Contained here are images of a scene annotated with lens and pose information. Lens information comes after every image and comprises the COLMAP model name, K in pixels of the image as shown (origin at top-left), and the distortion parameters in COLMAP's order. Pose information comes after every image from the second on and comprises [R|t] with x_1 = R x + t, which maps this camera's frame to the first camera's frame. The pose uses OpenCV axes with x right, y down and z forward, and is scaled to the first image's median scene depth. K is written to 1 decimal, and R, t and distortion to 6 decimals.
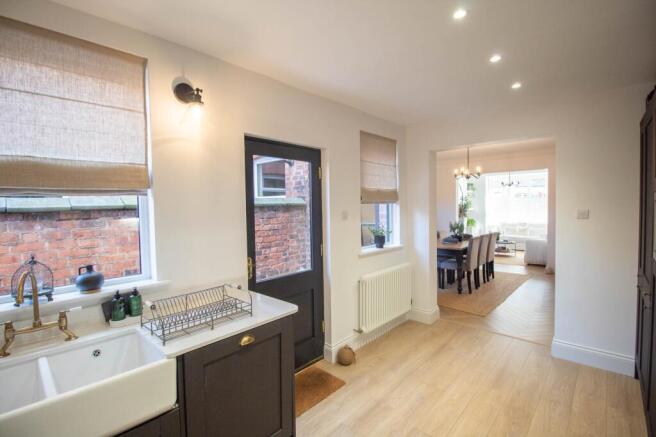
lens RADIAL K [[302.9, 0, 333.8], [0, 302.9, 215.2], [0, 0, 1]] dist [-0.001075, -0.014674]
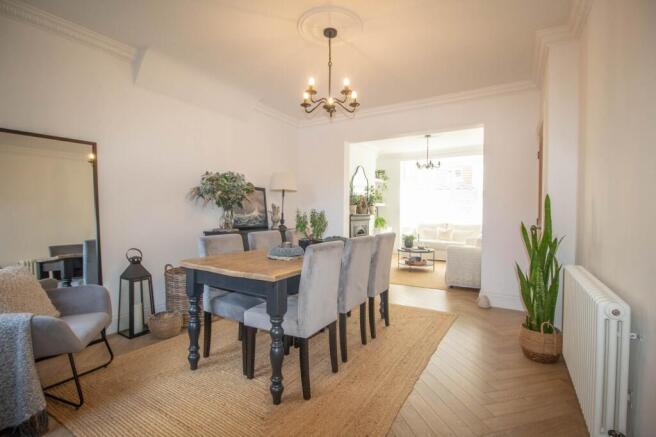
lens RADIAL K [[302.9, 0, 333.8], [0, 302.9, 215.2], [0, 0, 1]] dist [-0.001075, -0.014674]
pose [[0.979092, 0.019198, 0.202509, 0.277114], [-0.015431, 0.999678, -0.020163, 0.032217], [-0.202831, 0.016617, 0.979073, 0.435407]]
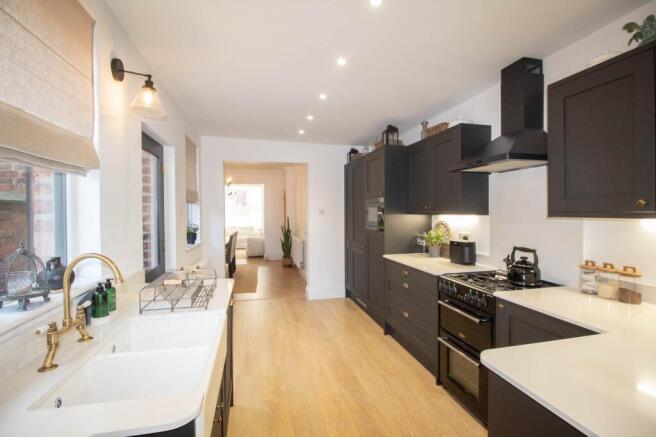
lens RADIAL K [[302.9, 0, 333.8], [0, 302.9, 215.2], [0, 0, 1]] dist [-0.001075, -0.014674]
pose [[0.549837, 0.003166, 0.835266, -0.228311], [0.023054, 0.999554, -0.018964, 0.018286], [-0.834954, 0.029683, 0.549519, -0.009016]]
